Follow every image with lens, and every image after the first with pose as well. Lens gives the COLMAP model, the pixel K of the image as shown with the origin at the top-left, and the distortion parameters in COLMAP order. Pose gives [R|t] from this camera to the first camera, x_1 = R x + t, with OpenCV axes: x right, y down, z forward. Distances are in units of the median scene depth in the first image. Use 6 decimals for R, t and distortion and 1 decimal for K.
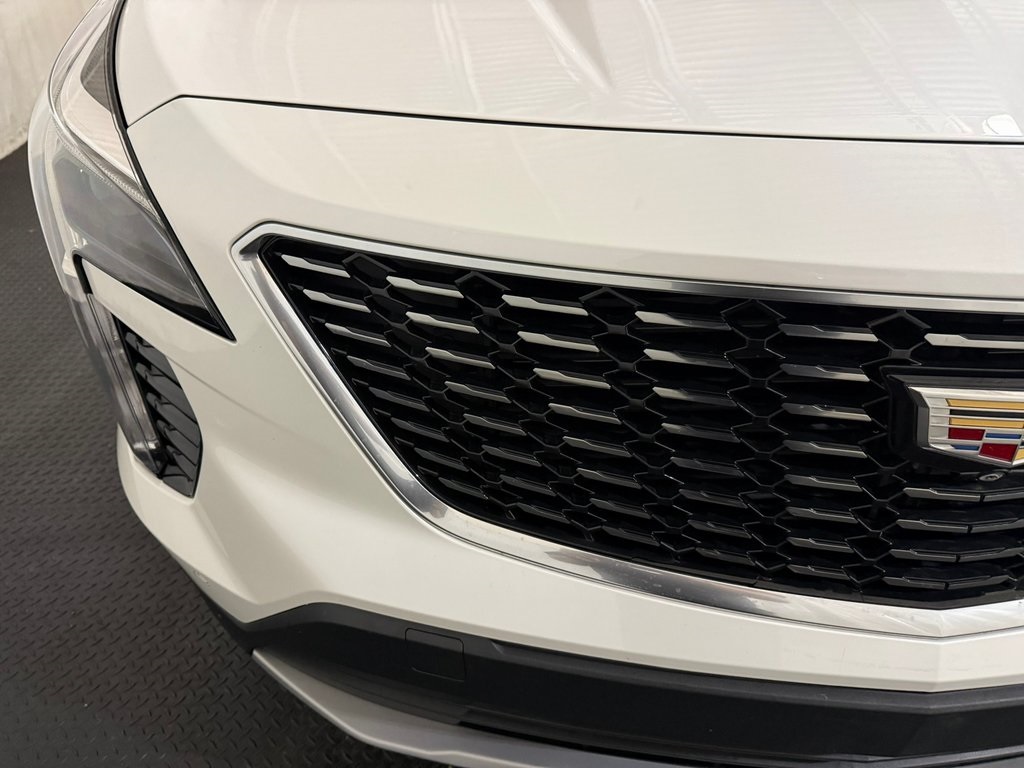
lens RADIAL K [[692.6, 0, 522.9], [0, 692.6, 382.0], [0, 0, 1]] dist [0.023388, -0.035209]
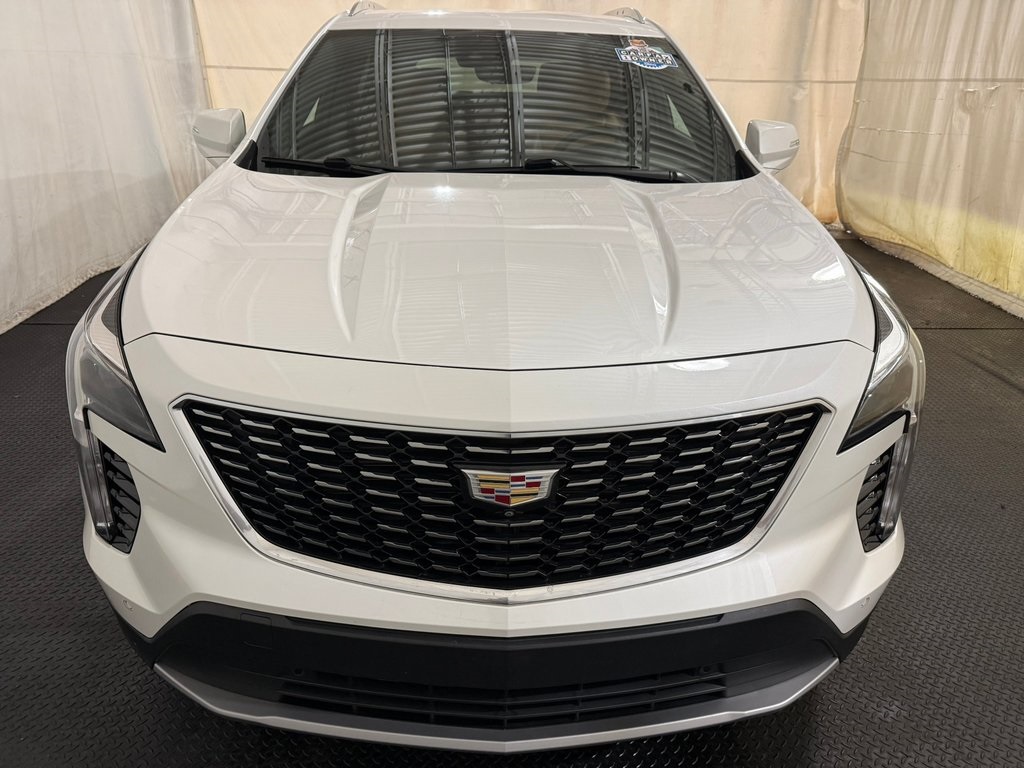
lens RADIAL K [[702.0, 0, 523.4], [0, 702.0, 389.8], [0, 0, 1]] dist [0.007958, -0.004459]
pose [[0.998725, 0.022638, 0.045128, 0.510122], [-0.011113, 0.970490, -0.240886, 0.240900], [-0.049249, 0.240077, 0.969504, -1.031456]]
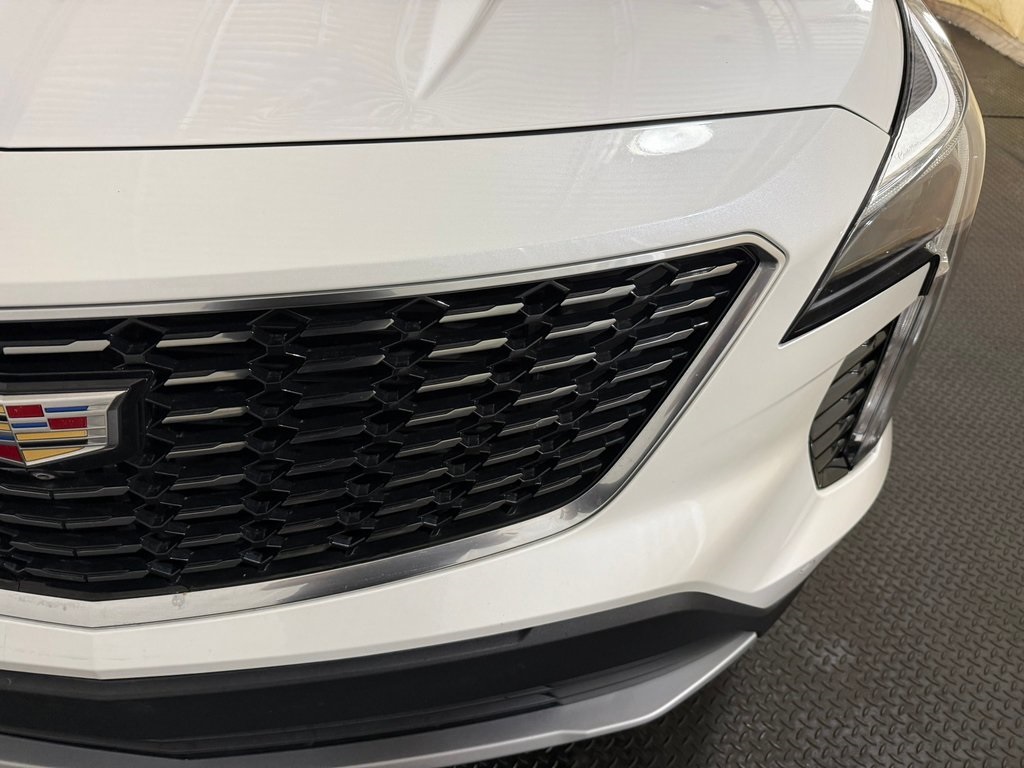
lens RADIAL K [[692.6, 0, 522.9], [0, 692.6, 382.0], [0, 0, 1]] dist [0.023388, -0.035209]
pose [[0.998516, 0.036732, 0.040196, 1.112801], [-0.038284, 0.998524, 0.038536, -0.056582], [-0.038722, -0.040017, 0.998448, -0.036008]]
